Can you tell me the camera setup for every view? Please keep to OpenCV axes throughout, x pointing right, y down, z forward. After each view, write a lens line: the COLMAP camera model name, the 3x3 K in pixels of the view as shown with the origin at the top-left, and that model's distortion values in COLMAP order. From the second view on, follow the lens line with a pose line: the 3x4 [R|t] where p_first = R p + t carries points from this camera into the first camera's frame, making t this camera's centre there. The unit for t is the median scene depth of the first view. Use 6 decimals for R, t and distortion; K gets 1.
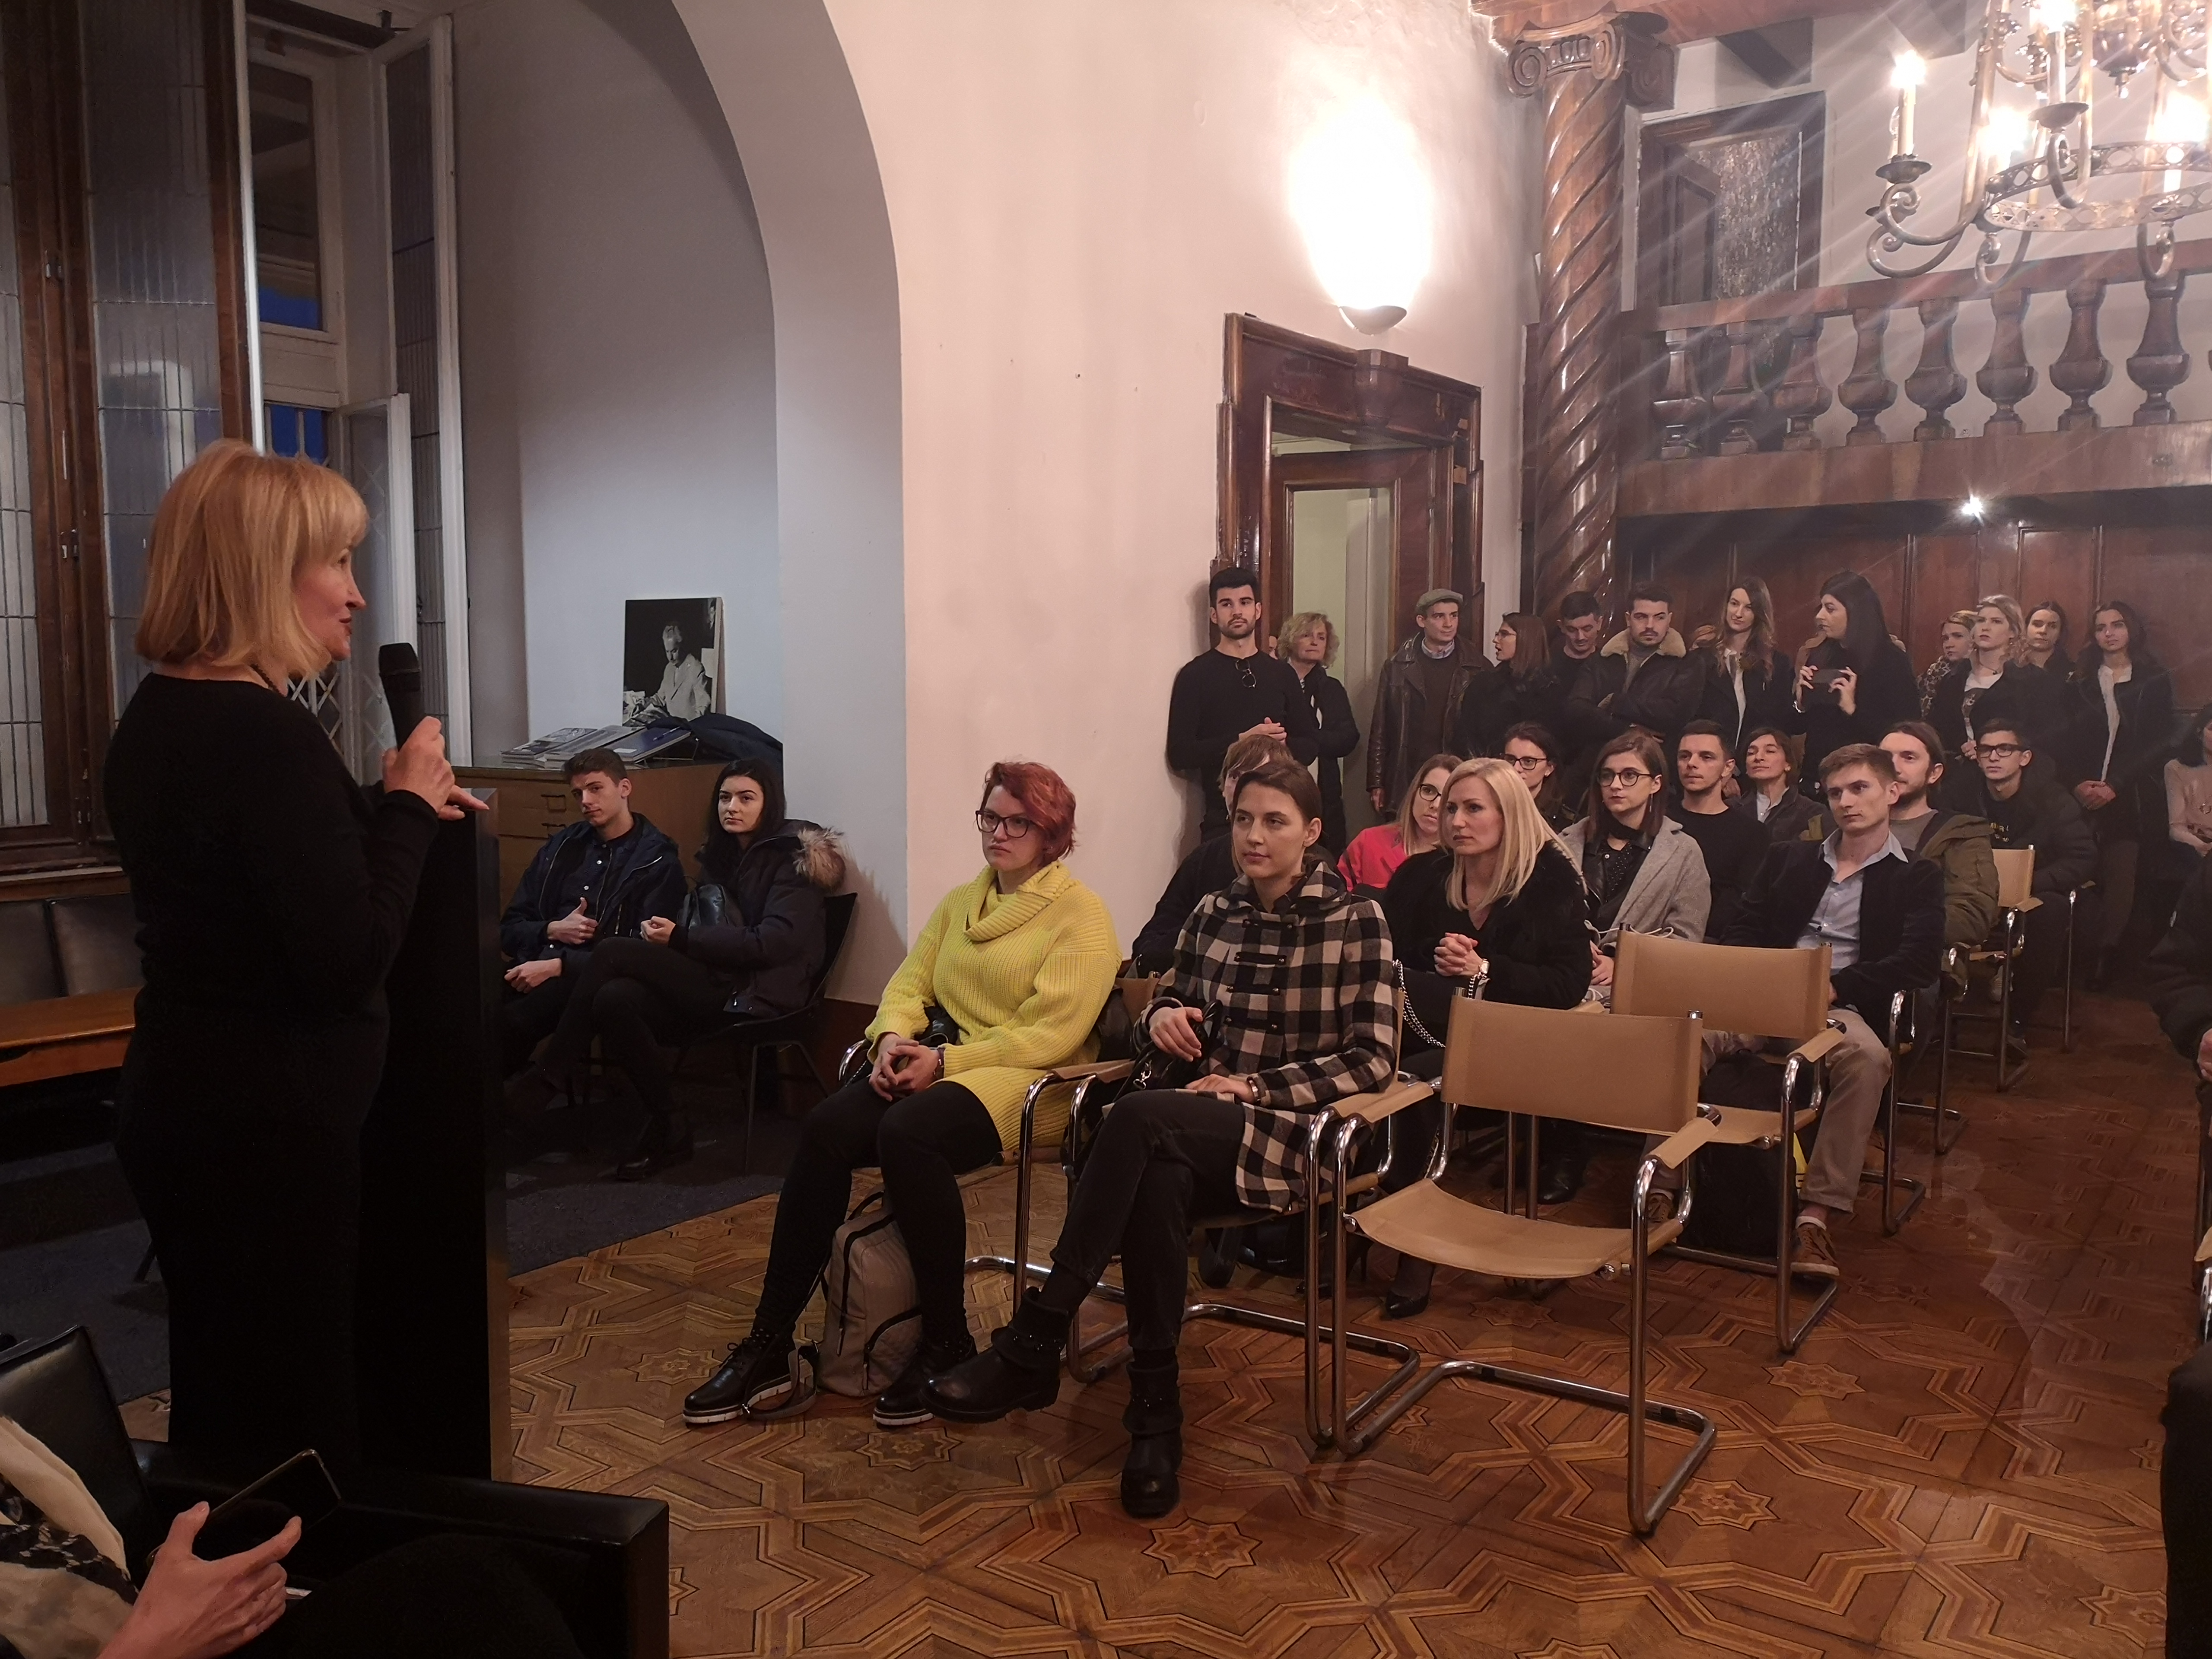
lens RADIAL K [[1729.7, 0, 1106.0], [0, 1729.7, 829.5], [0, 0, 1]] dist [-0.011449, -0.009076]
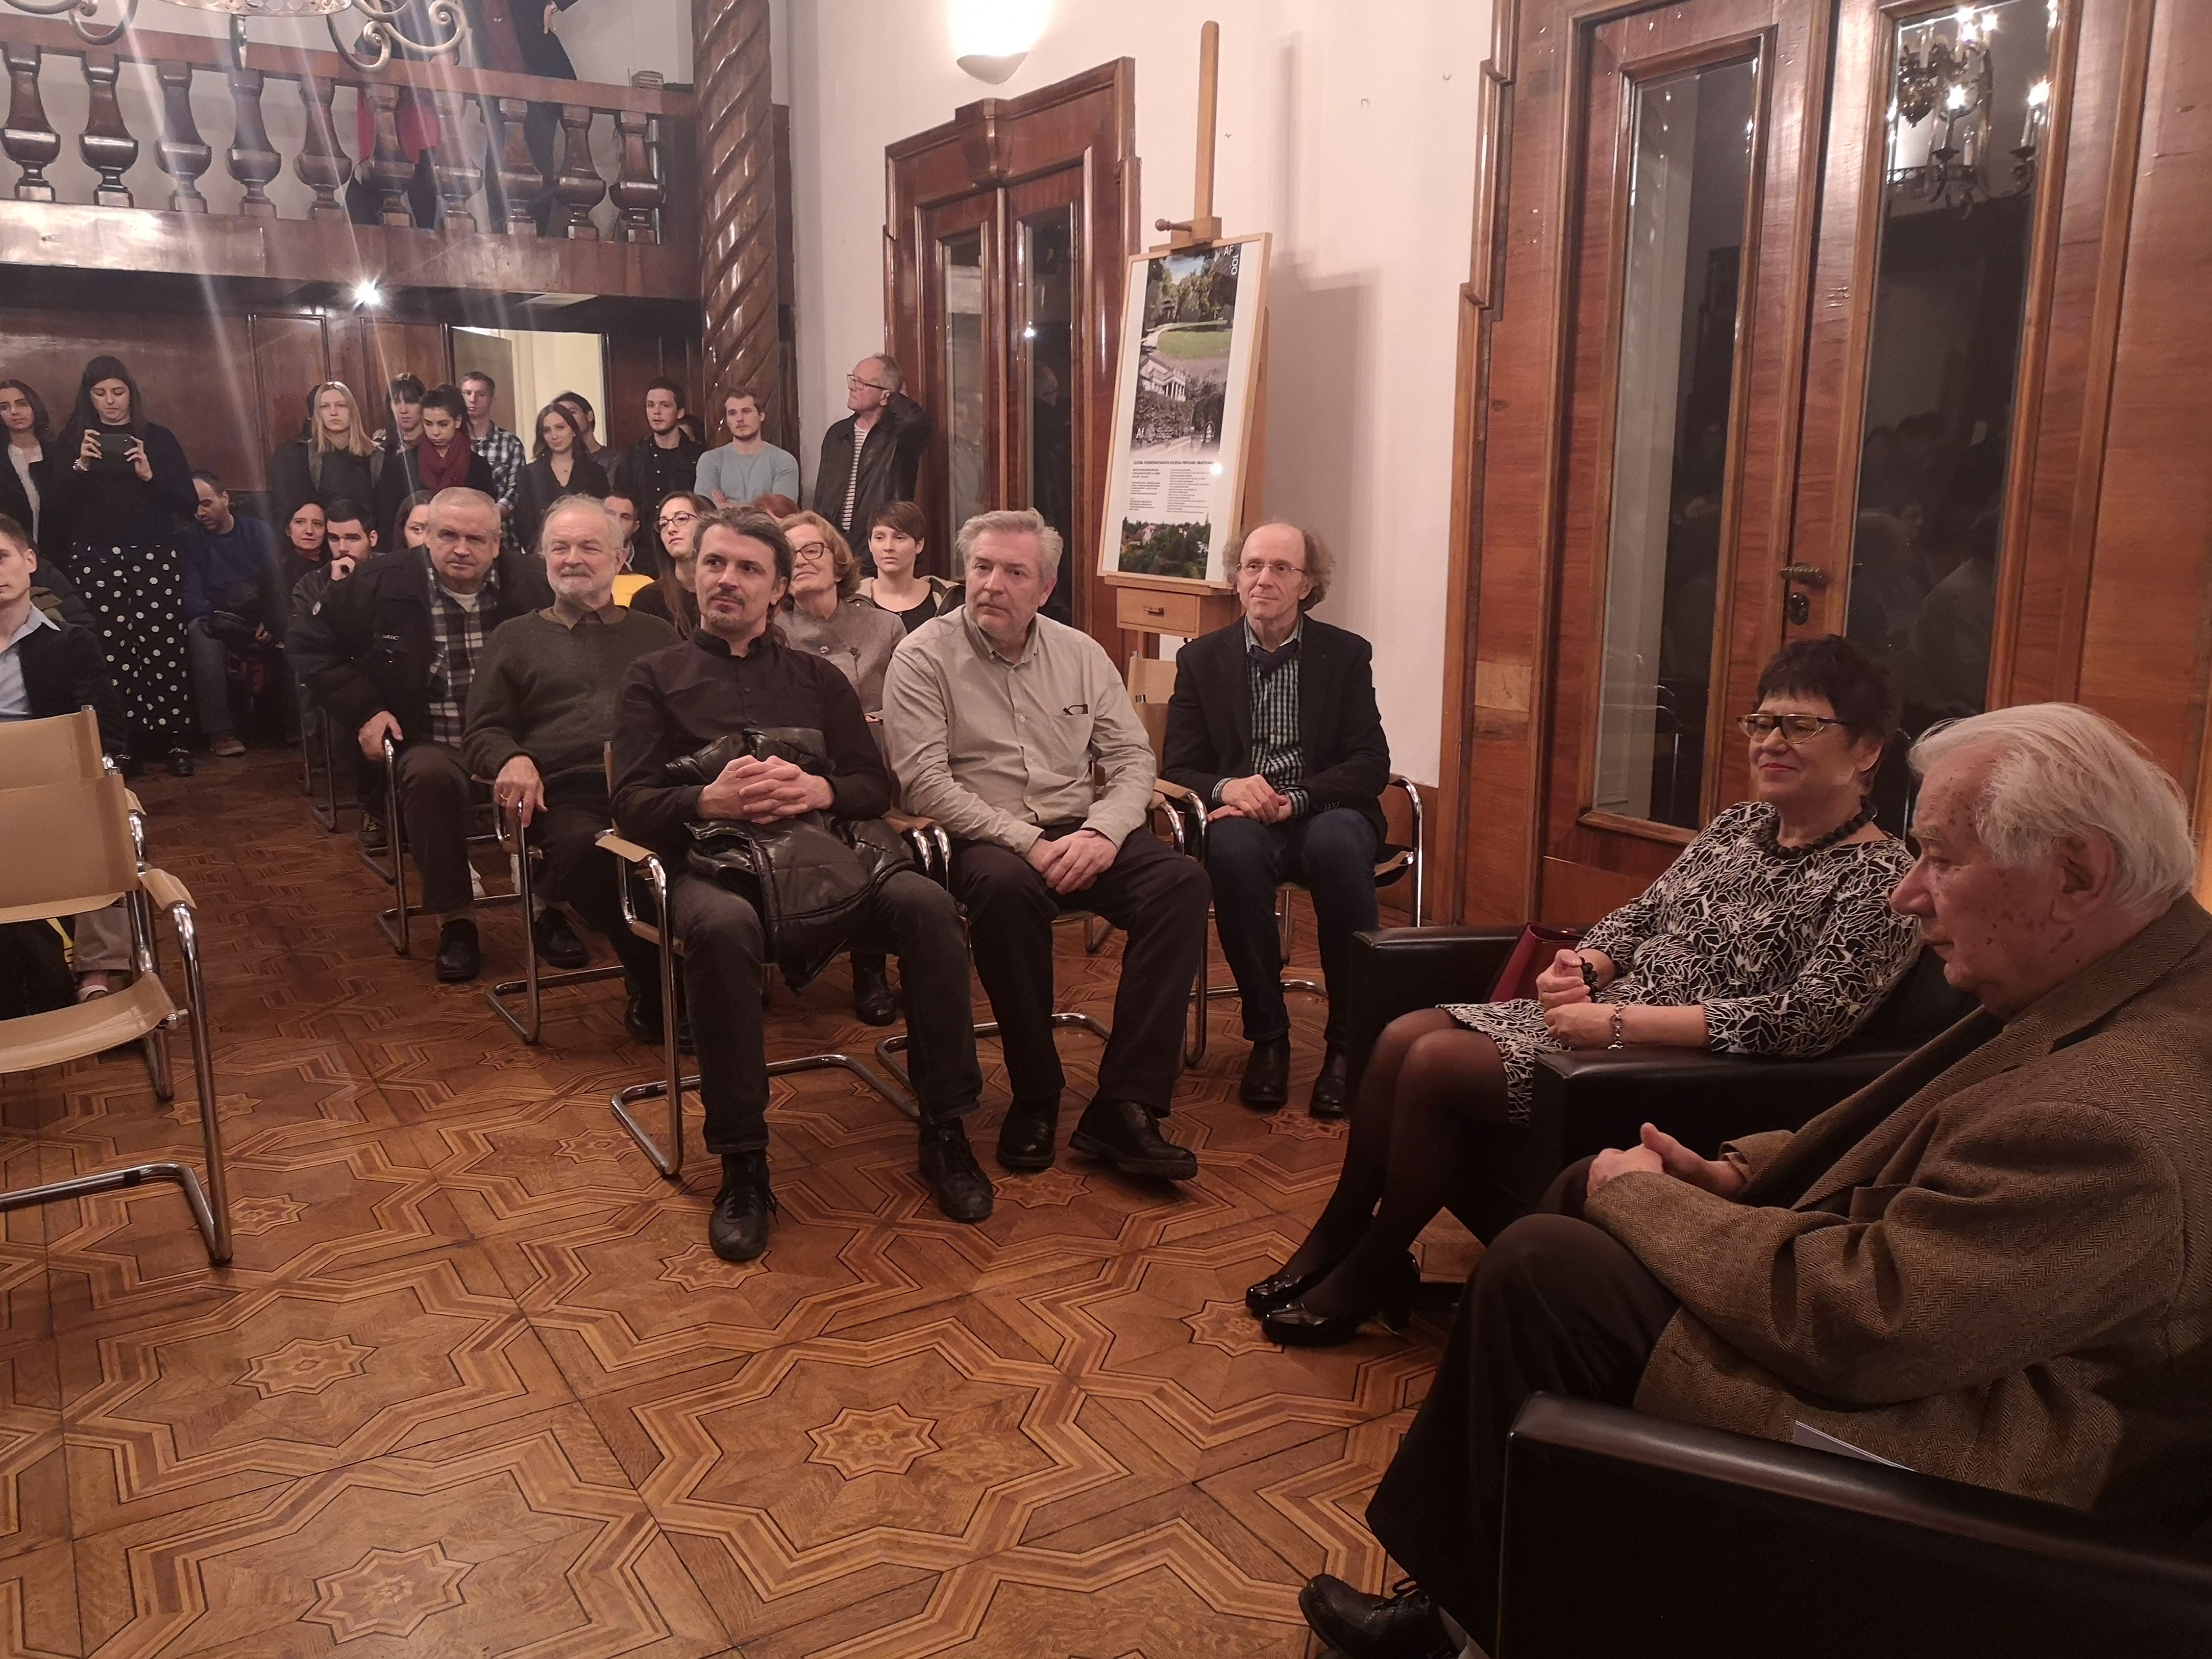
lens RADIAL K [[1729.7, 0, 1106.0], [0, 1729.7, 829.5], [0, 0, 1]] dist [-0.011449, -0.009076]
pose [[0.357411, -0.182644, 0.915914, -0.330362], [0.071905, 0.983162, 0.167995, 0.009810], [-0.931175, 0.005816, 0.364525, 0.093250]]
